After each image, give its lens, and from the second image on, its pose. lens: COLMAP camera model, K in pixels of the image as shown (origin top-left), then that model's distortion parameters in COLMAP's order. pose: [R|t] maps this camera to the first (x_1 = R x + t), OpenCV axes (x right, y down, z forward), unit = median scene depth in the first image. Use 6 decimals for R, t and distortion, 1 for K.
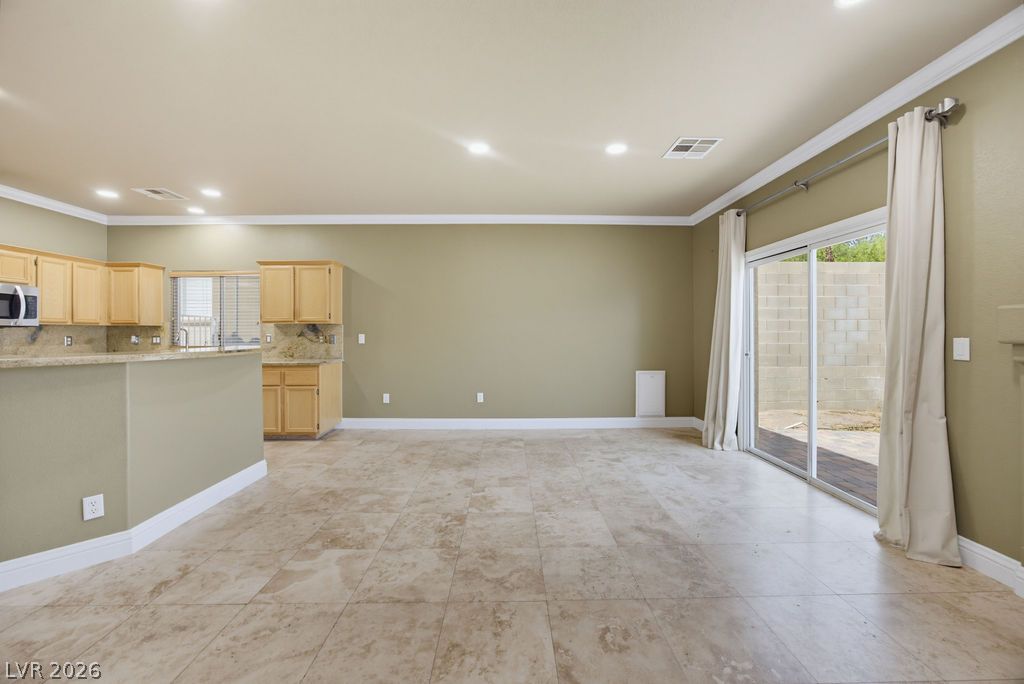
lens RADIAL K [[396.7, 0, 517.0], [0, 396.7, 332.6], [0, 0, 1]] dist [-0.026433, 0.007037]
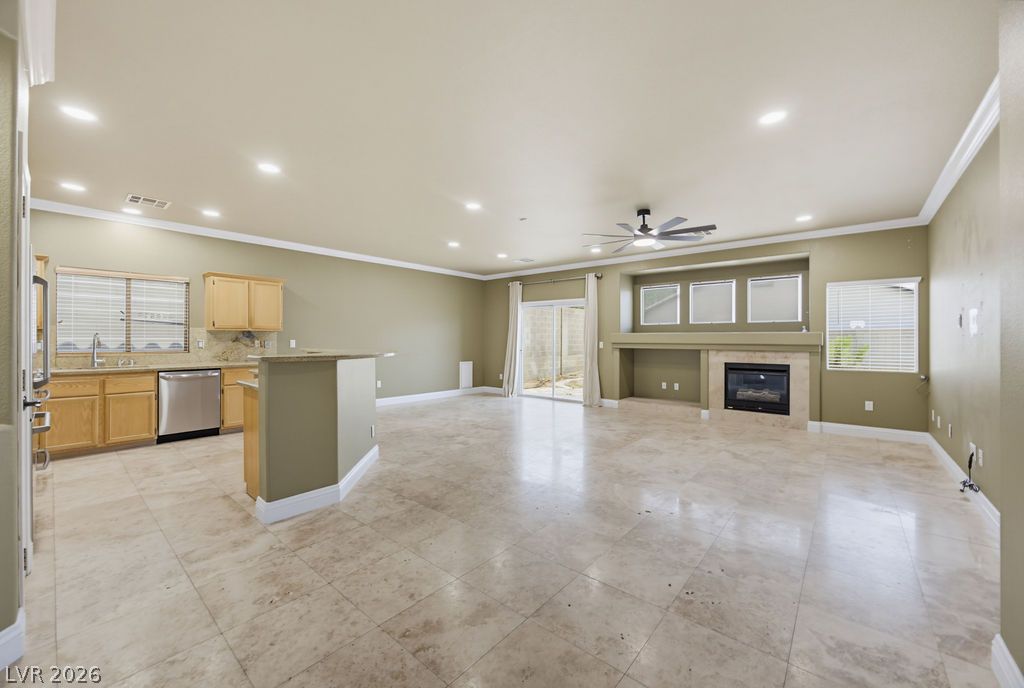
lens RADIAL K [[402.0, 0, 515.3], [0, 402.0, 338.9], [0, 0, 1]] dist [-0.021324, 0.005899]
pose [[0.657015, 0.005236, 0.753859, -0.997222], [-0.005781, 0.999981, -0.001907, -0.000923], [-0.753855, -0.003105, 0.657033, -0.378374]]
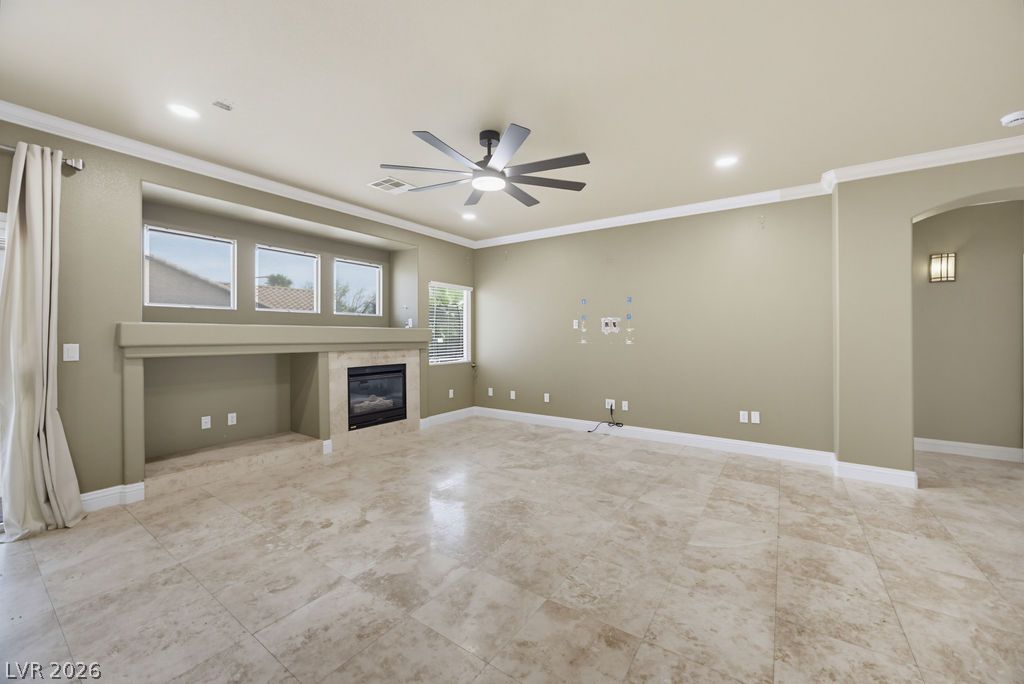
lens RADIAL K [[396.7, 0, 515.6], [0, 396.7, 331.0], [0, 0, 1]] dist [-0.026433, 0.007037]
pose [[-0.811529, 0.008177, 0.584255, -0.395640], [0.000419, 0.999910, -0.013413, -0.005542], [-0.584312, -0.010640, -0.811459, 0.569428]]
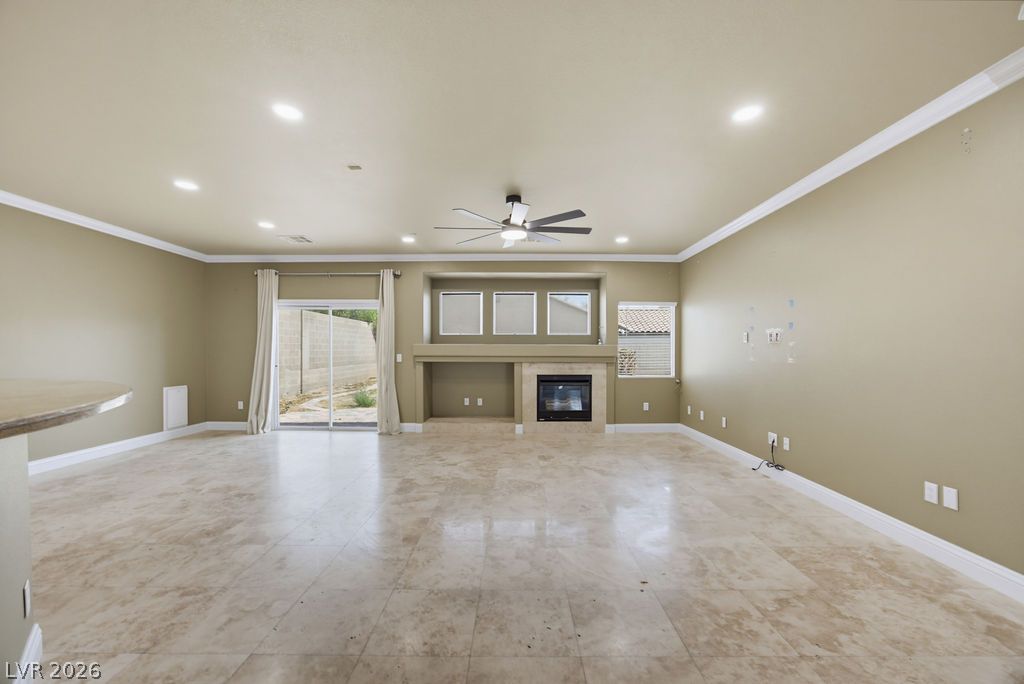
lens RADIAL K [[396.7, 0, 513.5], [0, 396.7, 353.6], [0, 0, 1]] dist [-0.026433, 0.007037]
pose [[0.024872, -0.004955, 0.999678, -0.844995], [-0.003890, 0.999980, 0.005053, -0.004945], [-0.999683, -0.004014, 0.024852, 0.039963]]
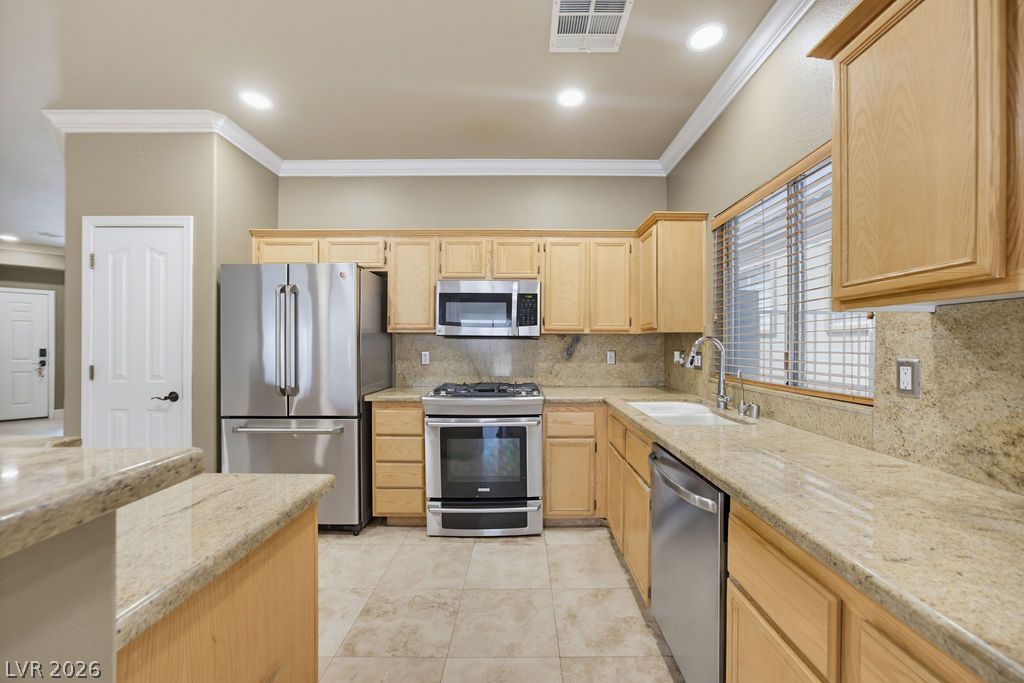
lens RADIAL K [[396.7, 0, 527.2], [0, 396.7, 346.8], [0, 0, 1]] dist [-0.026433, 0.007037]
pose [[-0.010551, 0.009479, -0.999899, -0.452372], [-0.002771, 0.999951, 0.009509, -0.003589], [0.999940, 0.002871, -0.010524, 0.879291]]
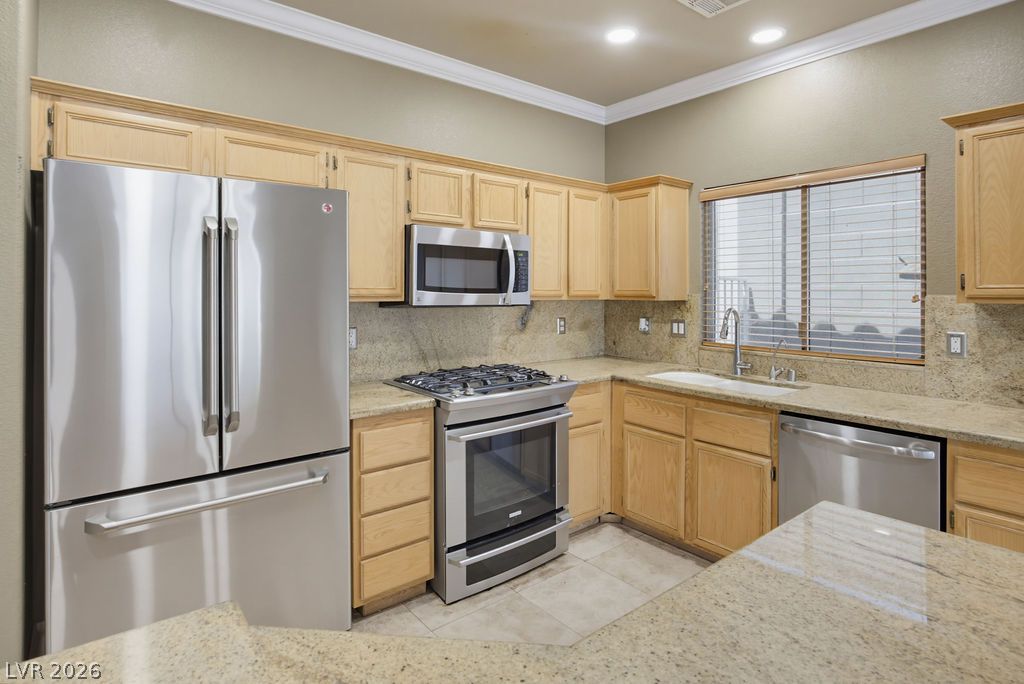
lens RADIAL K [[537.4, 0, 520.6], [0, 537.4, 287.1], [0, 0, 1]] dist [-0.003788, 0.000662]
pose [[0.616925, 0.000003, -0.787022, -0.561233], [-0.004643, 0.999983, -0.003636, -0.035231], [0.787009, 0.005898, 0.616914, 0.452728]]
